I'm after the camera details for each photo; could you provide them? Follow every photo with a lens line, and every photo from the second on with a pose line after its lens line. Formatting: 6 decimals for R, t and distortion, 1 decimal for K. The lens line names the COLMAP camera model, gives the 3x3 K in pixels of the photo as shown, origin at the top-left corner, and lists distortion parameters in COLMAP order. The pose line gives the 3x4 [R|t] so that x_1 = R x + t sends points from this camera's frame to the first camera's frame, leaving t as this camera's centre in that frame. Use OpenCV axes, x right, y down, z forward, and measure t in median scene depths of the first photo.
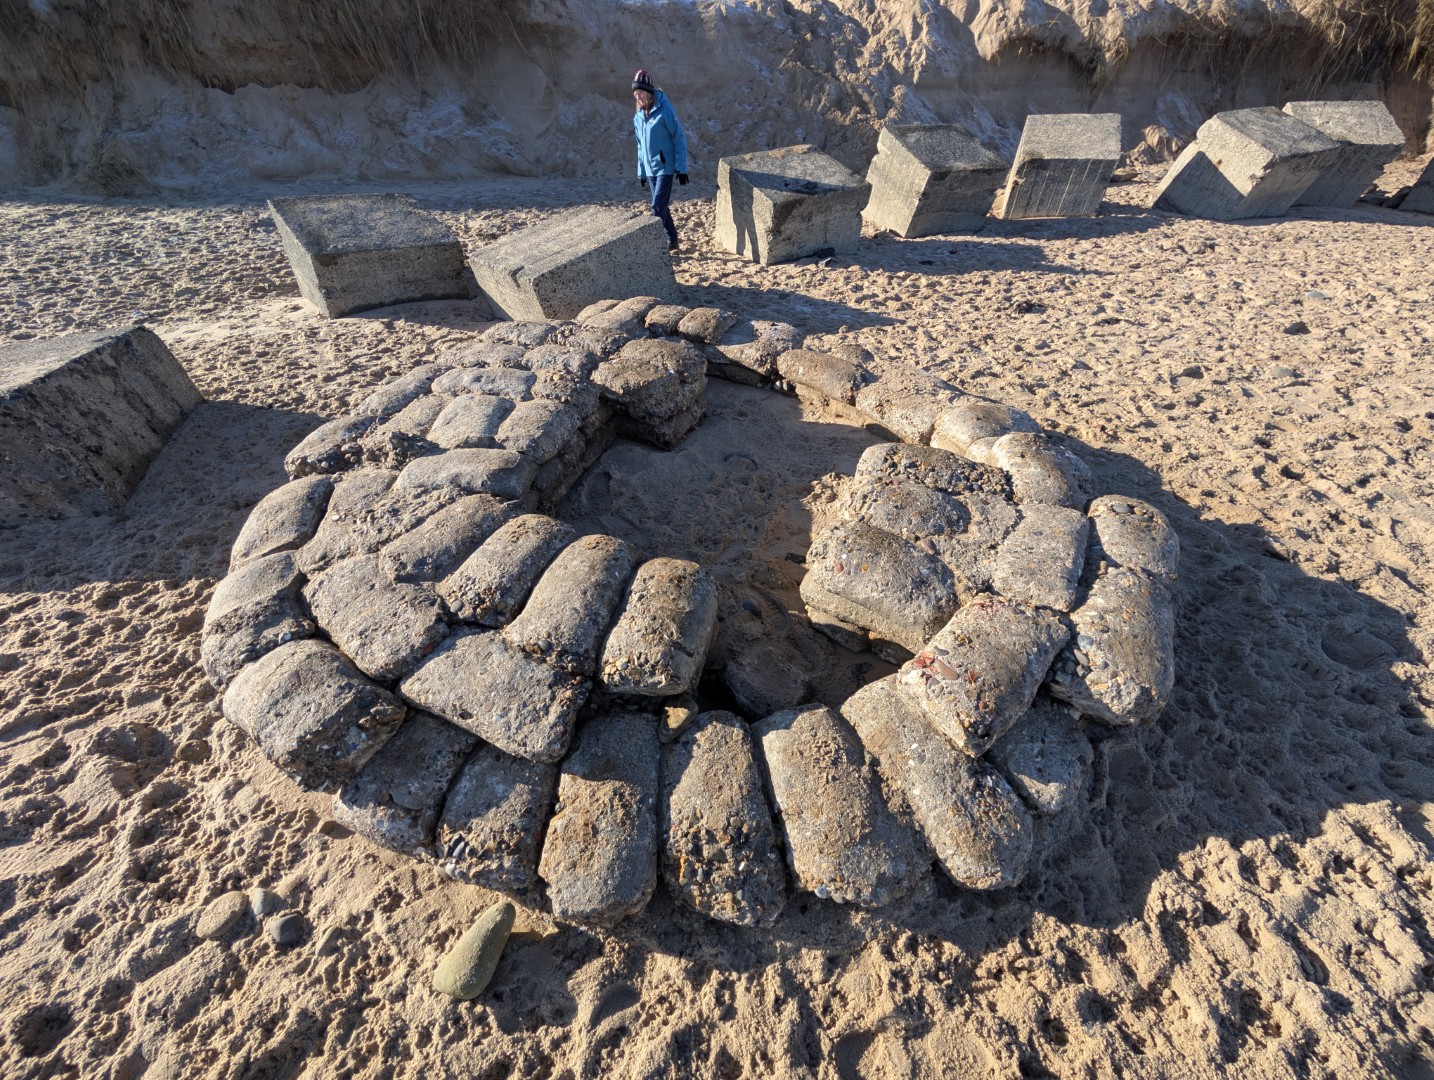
lens RADIAL K [[537.4, 0, 715.1], [0, 537.4, 540.6], [0, 0, 1]] dist [-0.000433, 0.000677]
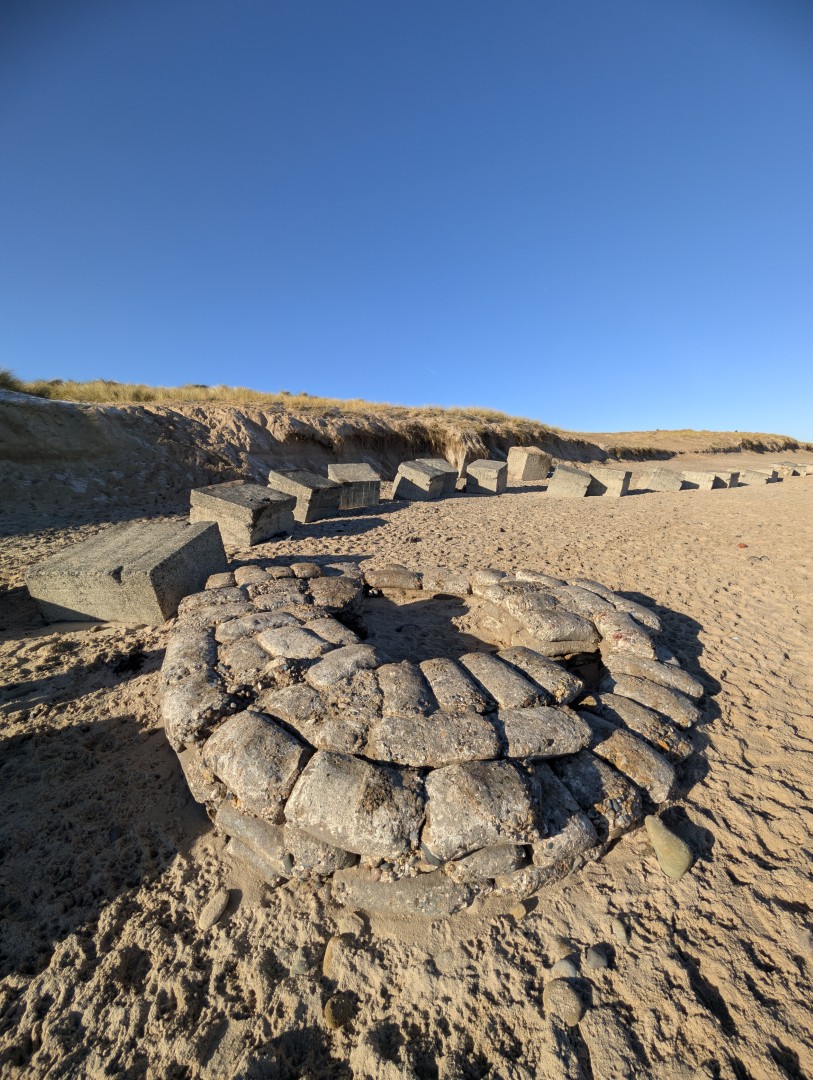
lens RADIAL K [[404.8, 0, 405.1], [0, 404.8, 544.4], [0, 0, 1]] dist [-0.000433, 0.000677]
pose [[0.712307, -0.145917, 0.686532, -1.337021], [0.447661, 0.847815, -0.284271, -0.032640], [-0.540572, 0.509822, 0.669226, 0.085773]]
